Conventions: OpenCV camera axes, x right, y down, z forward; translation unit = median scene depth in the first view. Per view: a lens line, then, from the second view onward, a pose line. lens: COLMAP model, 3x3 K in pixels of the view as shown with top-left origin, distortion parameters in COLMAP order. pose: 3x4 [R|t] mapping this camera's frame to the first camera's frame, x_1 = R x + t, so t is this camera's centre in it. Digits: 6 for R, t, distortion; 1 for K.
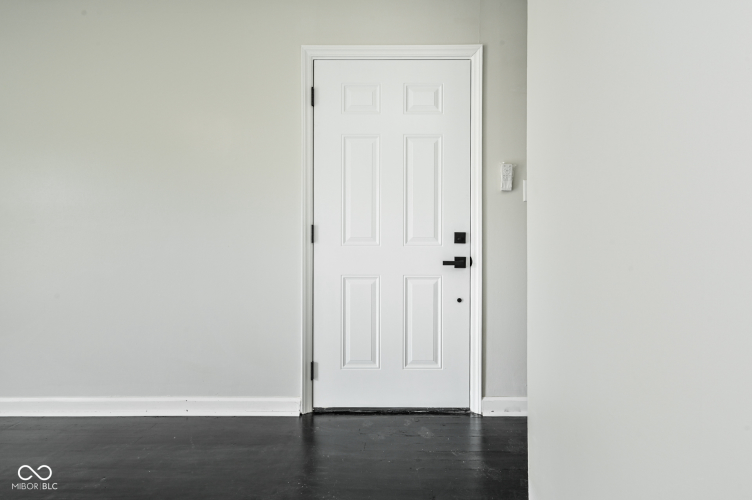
lens RADIAL K [[333.4, 0, 371.5], [0, 333.4, 245.7], [0, 0, 1]] dist [0.001985, 0.001430]
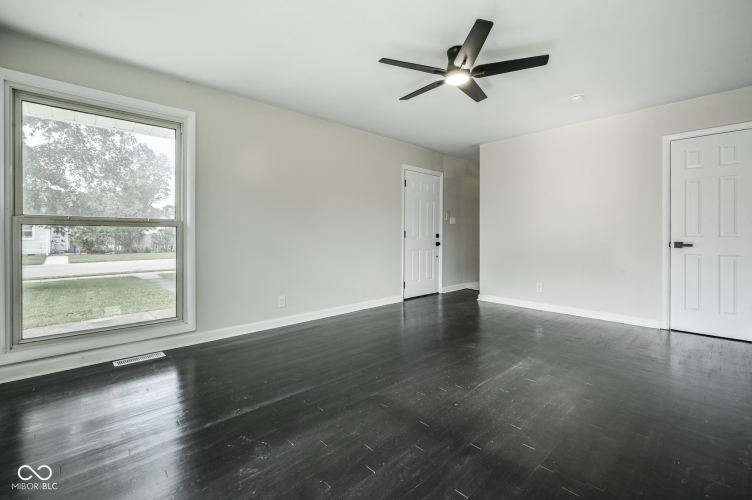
lens RADIAL K [[333.4, 0, 373.9], [0, 333.4, 236.7], [0, 0, 1]] dist [0.001985, 0.001430]
pose [[0.726494, -0.002858, 0.687167, -2.223421], [-0.005693, 0.999932, 0.010178, -0.043117], [-0.687149, -0.011307, 0.726428, -0.794030]]
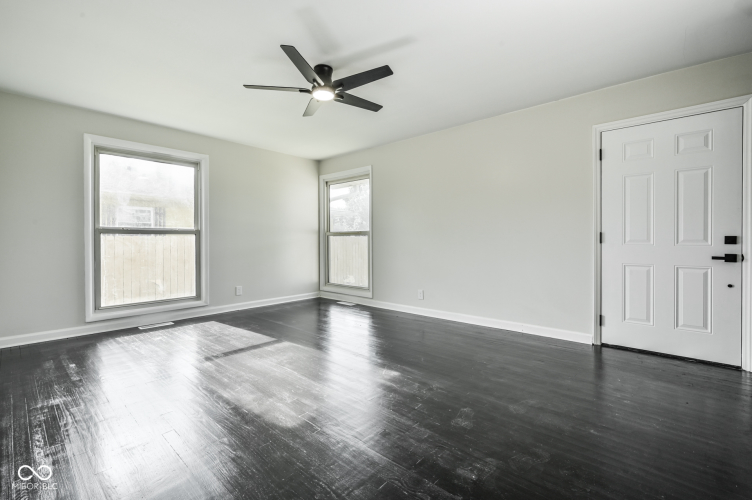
lens RADIAL K [[333.4, 0, 376.4], [0, 333.4, 242.5], [0, 0, 1]] dist [0.001985, 0.001430]
pose [[0.743305, 0.001343, -0.668951, 0.104756], [0.014537, 0.999729, 0.018161, -0.059013], [0.668795, -0.023224, 0.743084, -0.979781]]
